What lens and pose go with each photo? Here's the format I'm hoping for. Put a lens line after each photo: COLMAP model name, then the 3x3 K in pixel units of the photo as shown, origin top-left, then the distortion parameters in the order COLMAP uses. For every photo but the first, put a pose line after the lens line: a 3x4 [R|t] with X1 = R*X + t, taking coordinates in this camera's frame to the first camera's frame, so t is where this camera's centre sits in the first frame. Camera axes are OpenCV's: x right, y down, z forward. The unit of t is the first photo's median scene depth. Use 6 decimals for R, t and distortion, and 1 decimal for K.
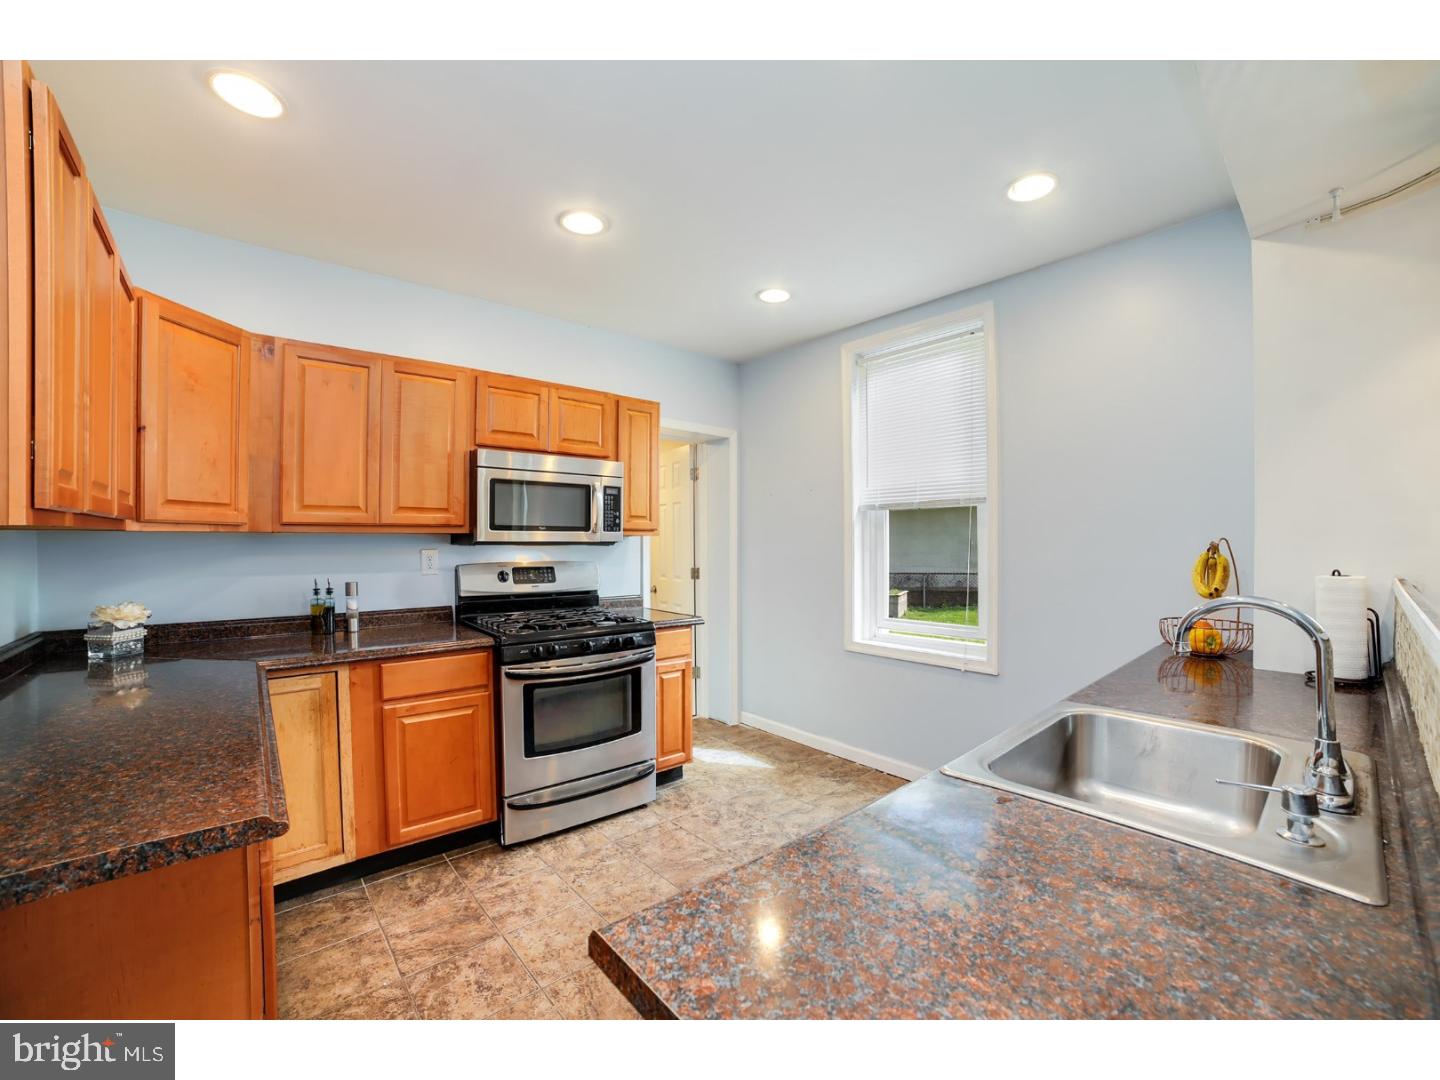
lens RADIAL K [[583.9, 0, 716.9], [0, 583.9, 537.6], [0, 0, 1]] dist [-0.050982, 0.004591]
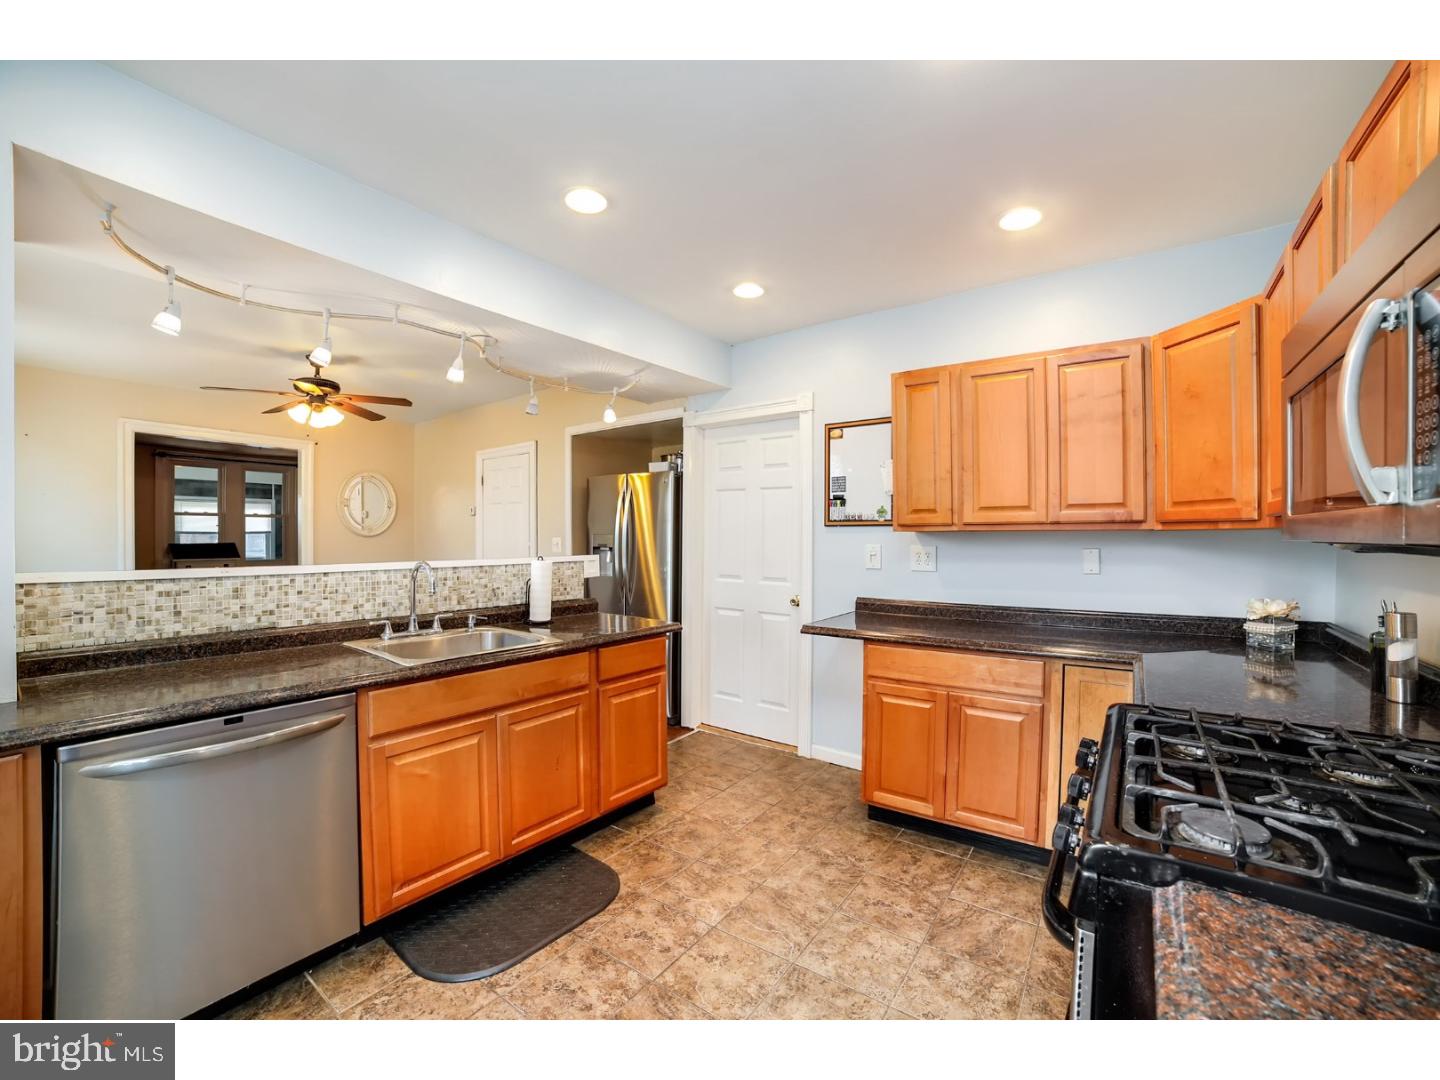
lens RADIAL K [[583.9, 0, 718.4], [0, 583.9, 541.8], [0, 0, 1]] dist [-0.050982, 0.004591]
pose [[-0.970673, 0.005578, -0.240339, 0.143549], [0.001992, 0.999883, 0.015161, -0.004119], [0.240395, 0.014238, -0.970571, 1.388420]]
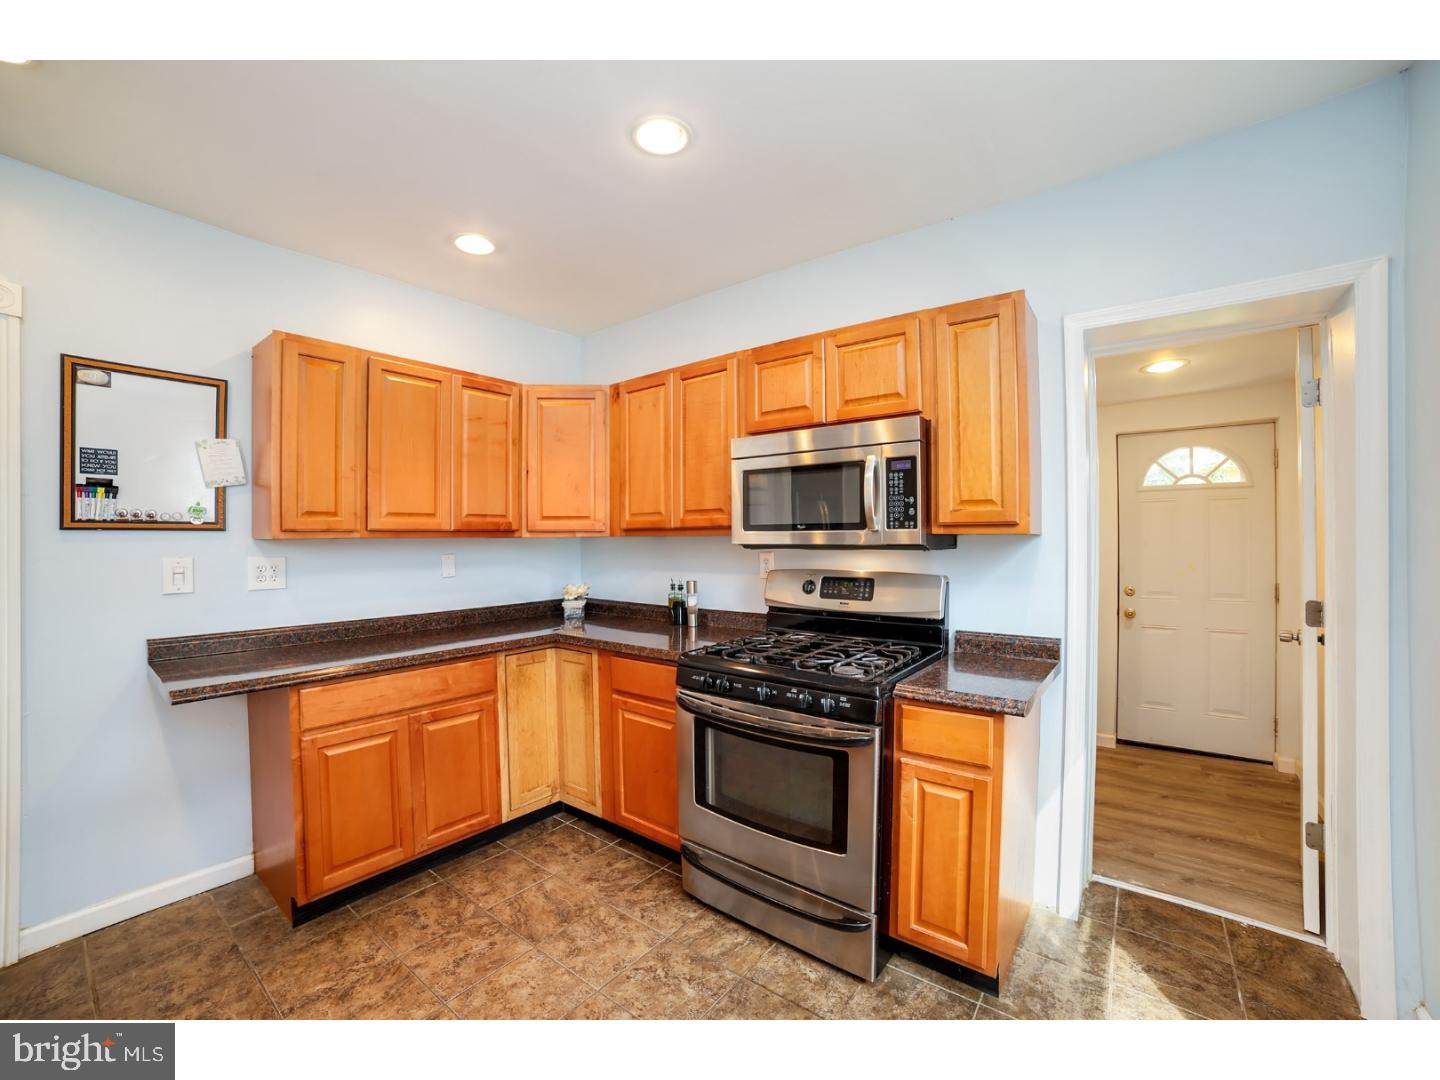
lens RADIAL K [[583.9, 0, 720.2], [0, 583.9, 544.1], [0, 0, 1]] dist [-0.050982, 0.004591]
pose [[0.204126, 0.004192, -0.978936, 0.482316], [0.006104, 0.999966, 0.005555, 0.001381], [0.978926, -0.007110, 0.204094, 0.838154]]
